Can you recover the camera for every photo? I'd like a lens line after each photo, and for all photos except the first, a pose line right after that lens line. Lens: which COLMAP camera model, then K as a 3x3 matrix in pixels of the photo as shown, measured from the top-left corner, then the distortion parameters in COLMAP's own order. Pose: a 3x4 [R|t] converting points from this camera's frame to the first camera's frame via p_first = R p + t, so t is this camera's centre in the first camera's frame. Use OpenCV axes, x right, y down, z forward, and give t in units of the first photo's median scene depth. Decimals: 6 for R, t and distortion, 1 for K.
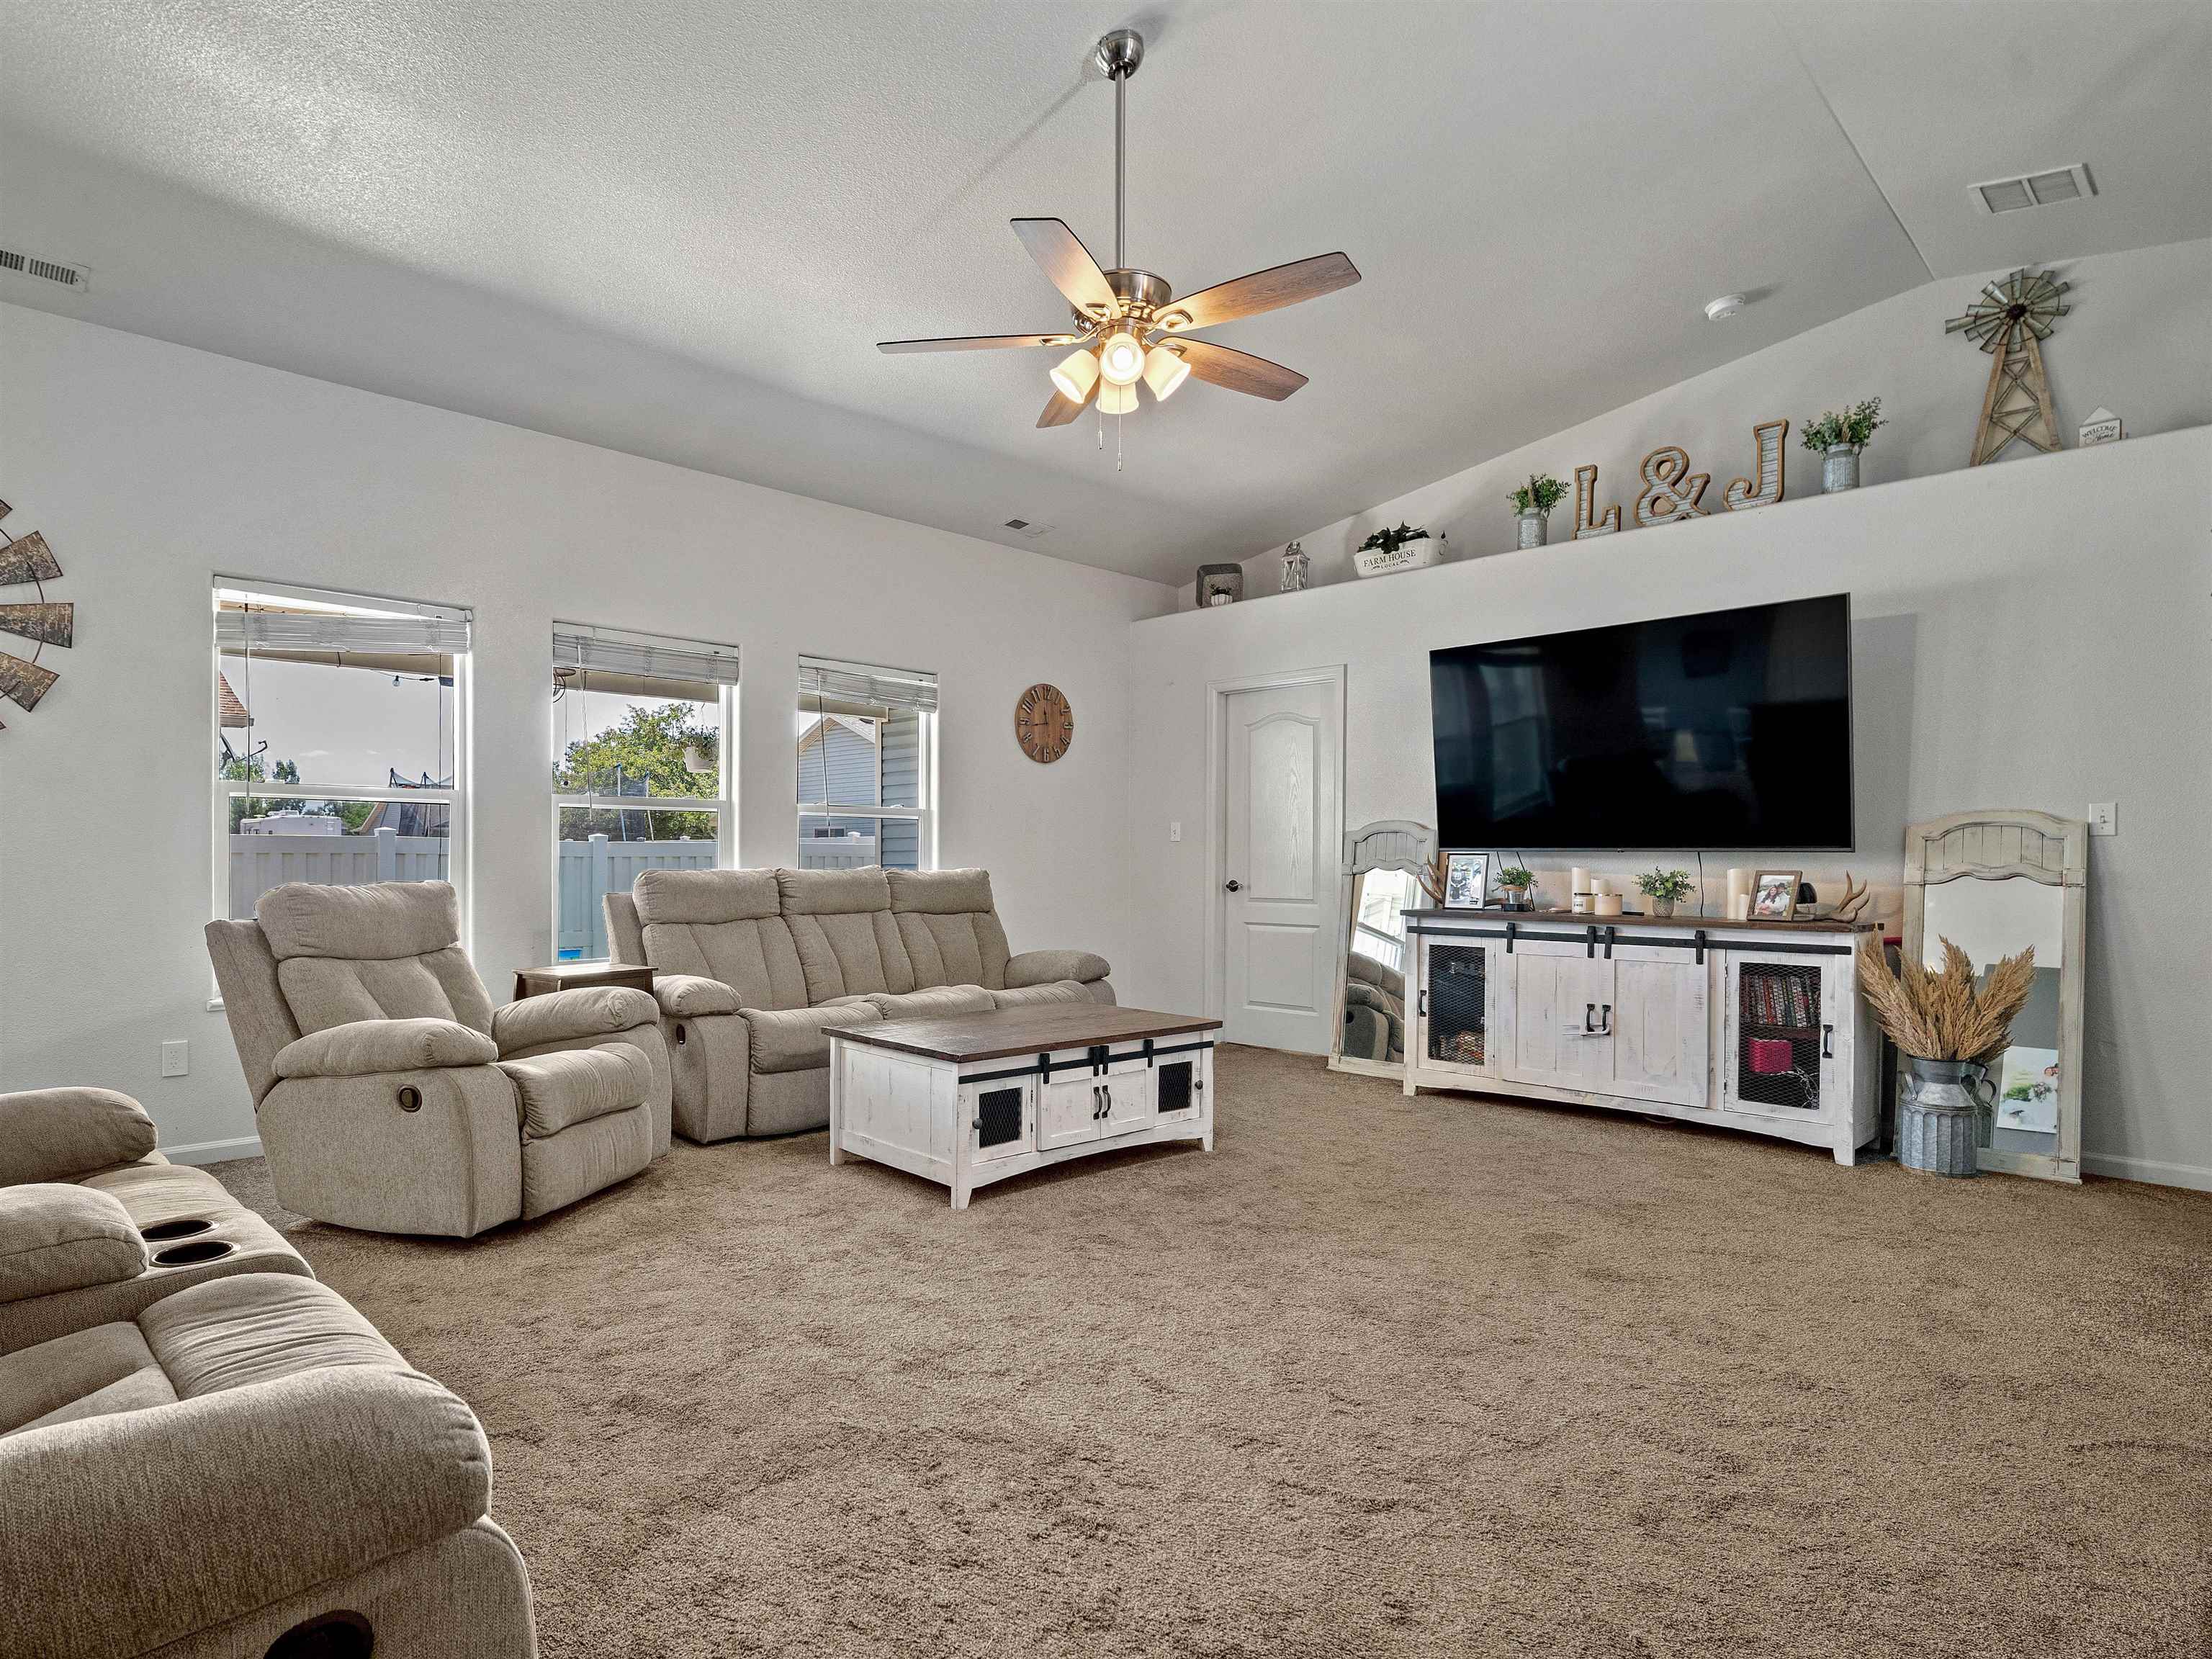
lens RADIAL K [[1194.0, 0, 958.2], [0, 1194.0, 871.8], [0, 0, 1]] dist [-0.014807, 0.001214]
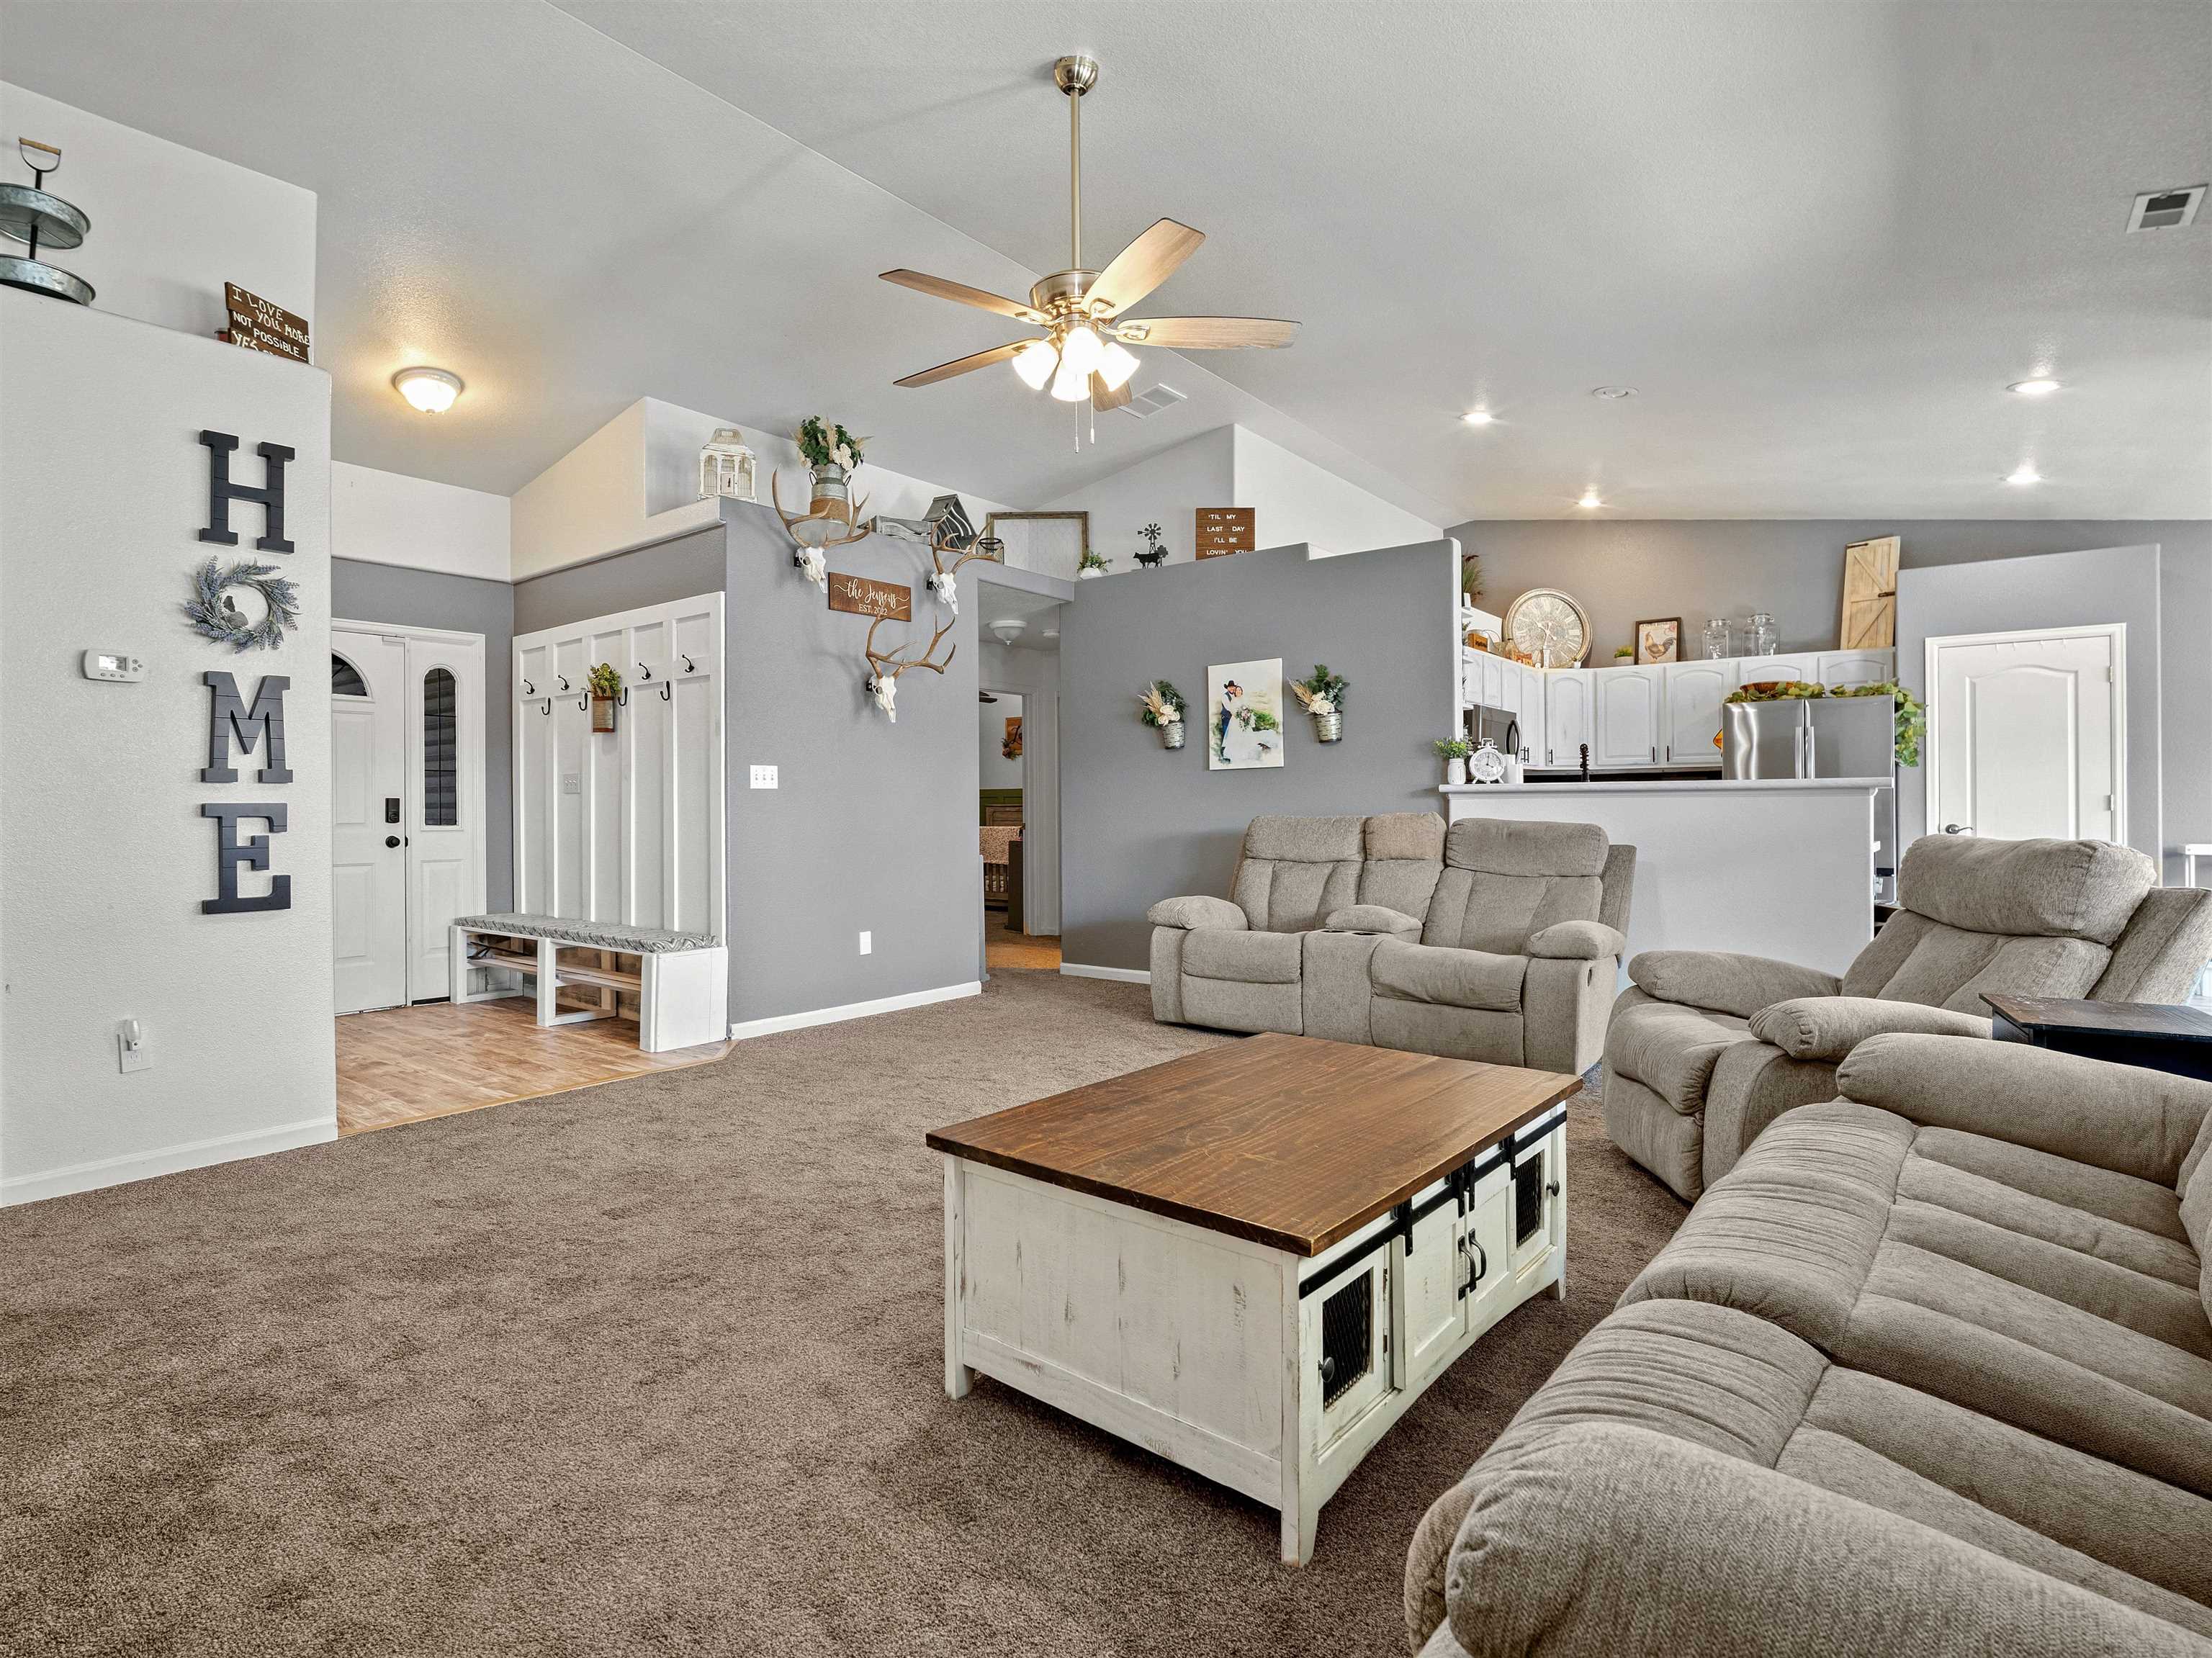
lens RADIAL K [[1192.5, 0, 963.2], [0, 1192.5, 807.4], [0, 0, 1]] dist [-0.015836, 0.000472]
pose [[-0.996841, 0.000306, -0.079428, 0.213485], [-0.000634, 0.999930, 0.011816, -0.016326], [0.079426, 0.011829, -0.996771, 1.369163]]
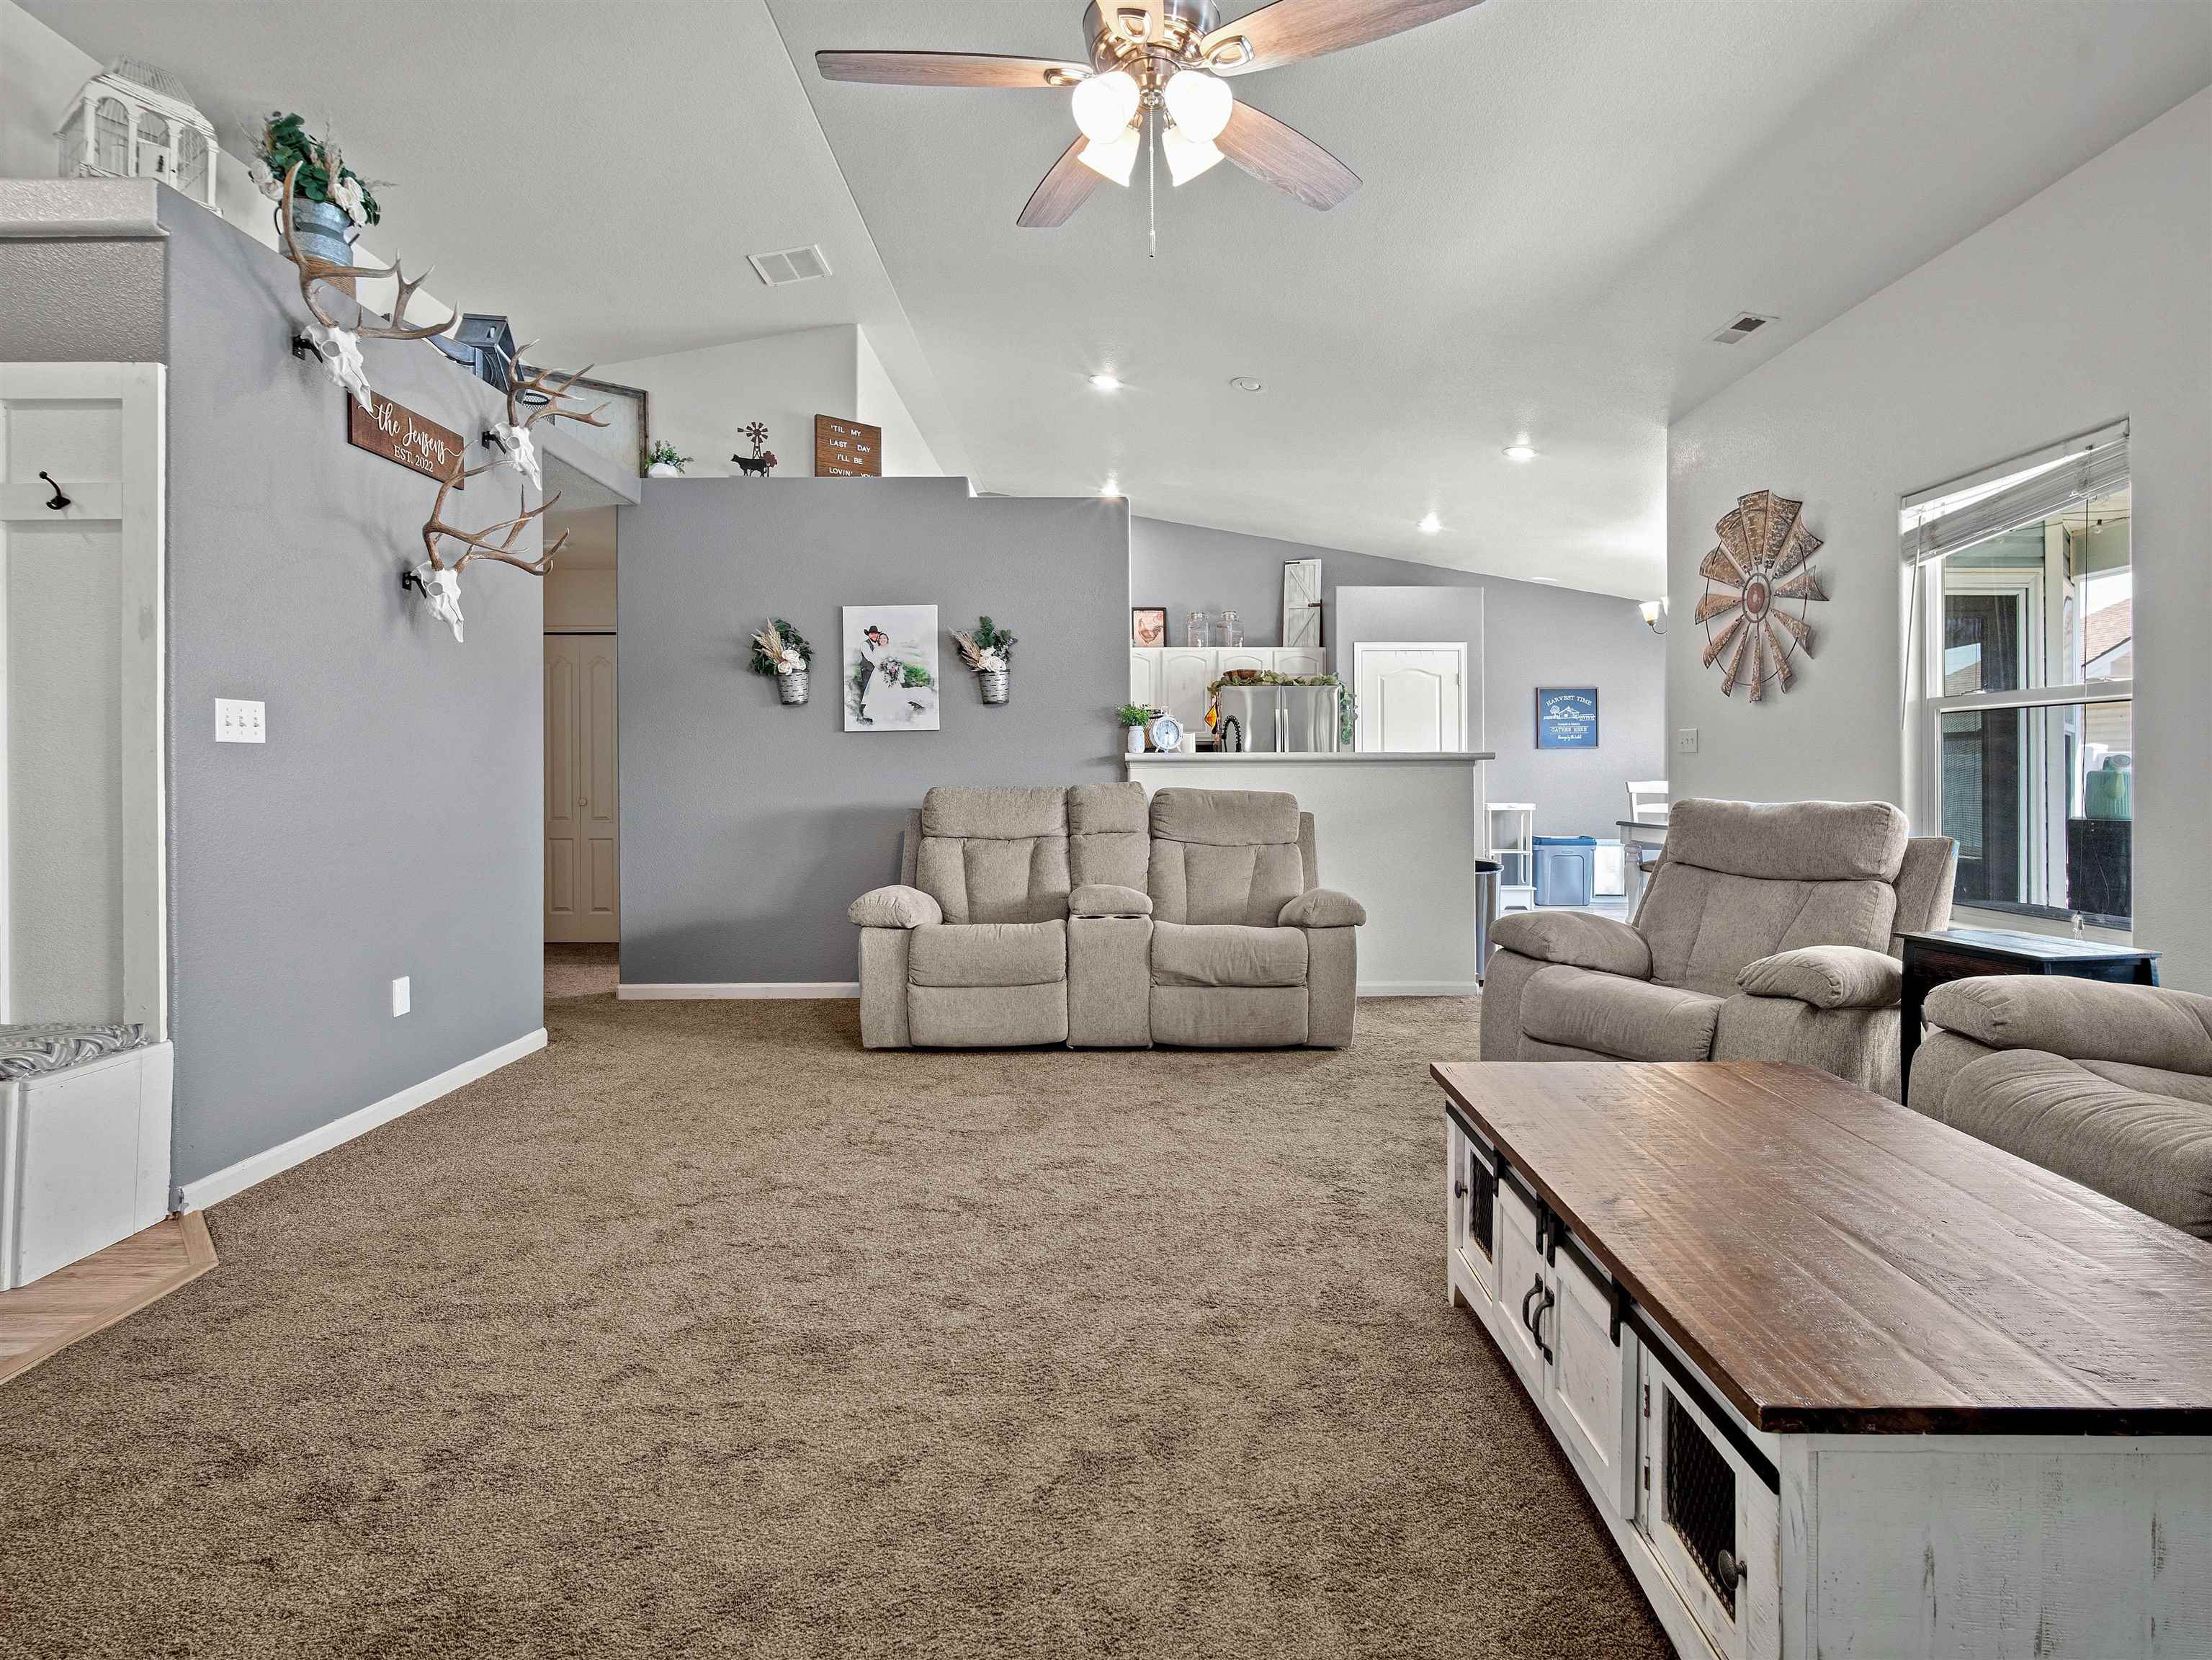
lens RADIAL K [[1141.4, 0, 1127.3], [0, 1141.4, 778.0], [0, 0, 1]] dist [-0.011338, 0.000669]
pose [[-0.670532, 0.000470, -0.741881, 0.444316], [-0.008049, 0.999936, 0.007908, -0.010073], [0.741837, 0.011273, -0.670485, 0.962277]]
